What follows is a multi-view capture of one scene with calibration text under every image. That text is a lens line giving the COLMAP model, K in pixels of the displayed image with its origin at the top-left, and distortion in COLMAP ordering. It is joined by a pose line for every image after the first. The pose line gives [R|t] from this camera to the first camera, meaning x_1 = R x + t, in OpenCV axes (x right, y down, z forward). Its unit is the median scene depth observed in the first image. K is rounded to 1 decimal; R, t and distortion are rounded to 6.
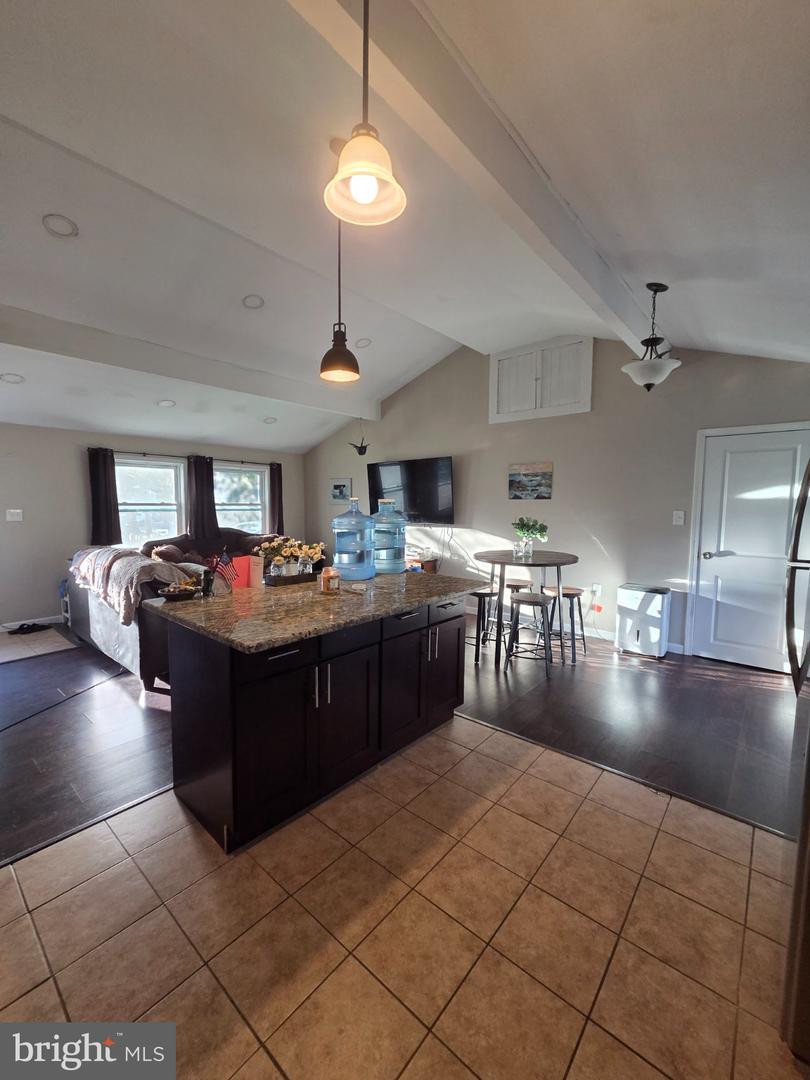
lens RADIAL K [[439.6, 0, 402.0], [0, 439.6, 544.0], [0, 0, 1]] dist [-0.000045, -0.000134]
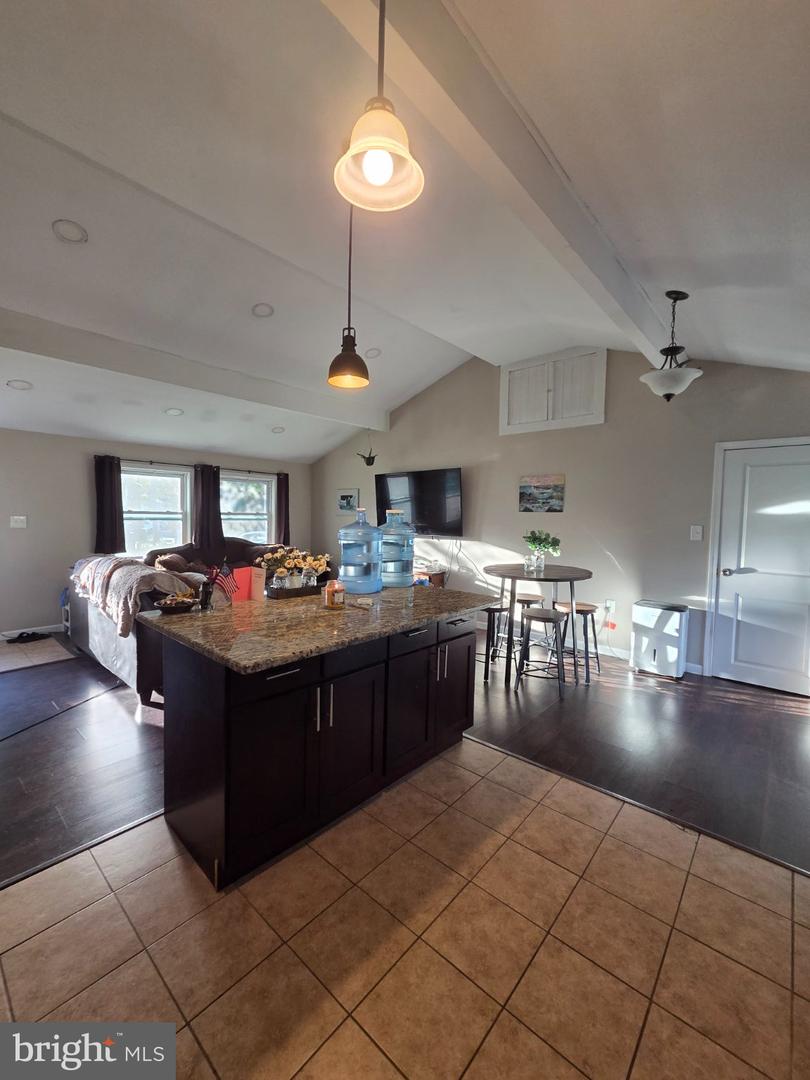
lens RADIAL K [[439.6, 0, 406.4], [0, 439.6, 540.4], [0, 0, 1]] dist [-0.000045, -0.000134]
pose [[0.999915, 0.012246, -0.004535, -0.005194], [-0.012396, 0.999326, -0.034553, -0.002266], [0.004109, 0.034606, 0.999393, 0.043552]]
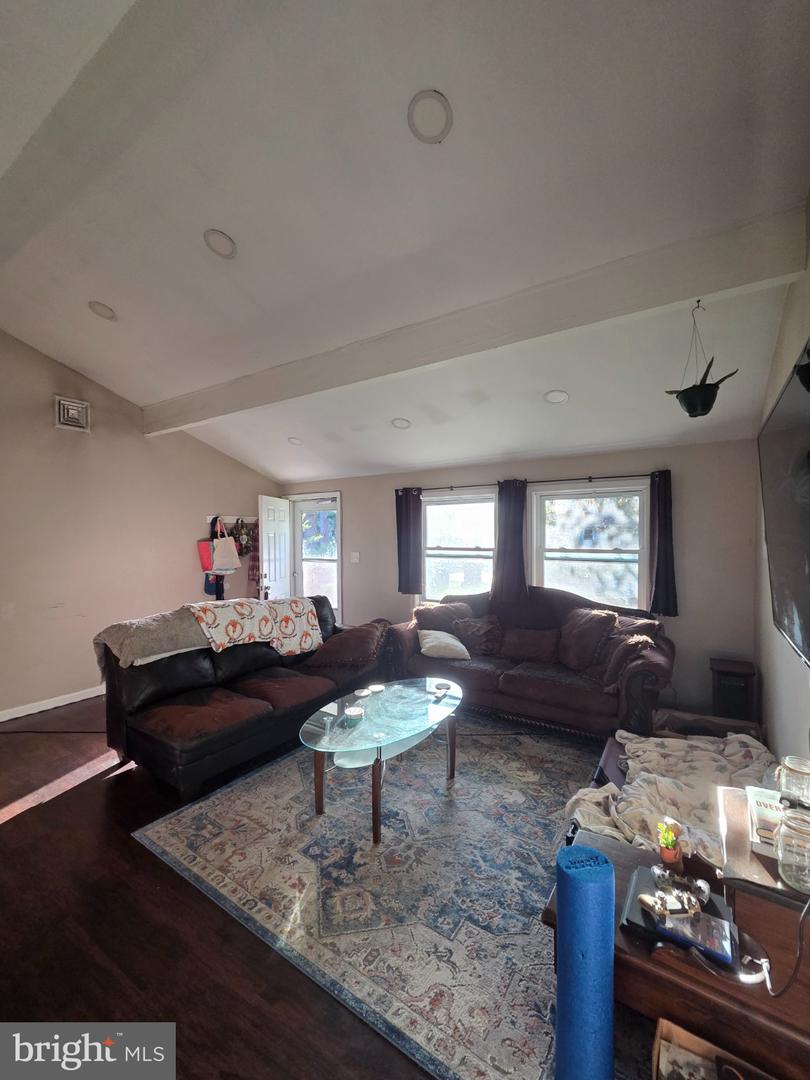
lens RADIAL K [[439.6, 0, 404.5], [0, 439.6, 539.5], [0, 0, 1]] dist [-0.000045, -0.000134]
pose [[0.104869, 0.015335, -0.994368, 0.653873], [-0.080588, 0.996724, 0.006872, -0.325949], [0.991215, 0.079414, 0.105762, 2.534294]]
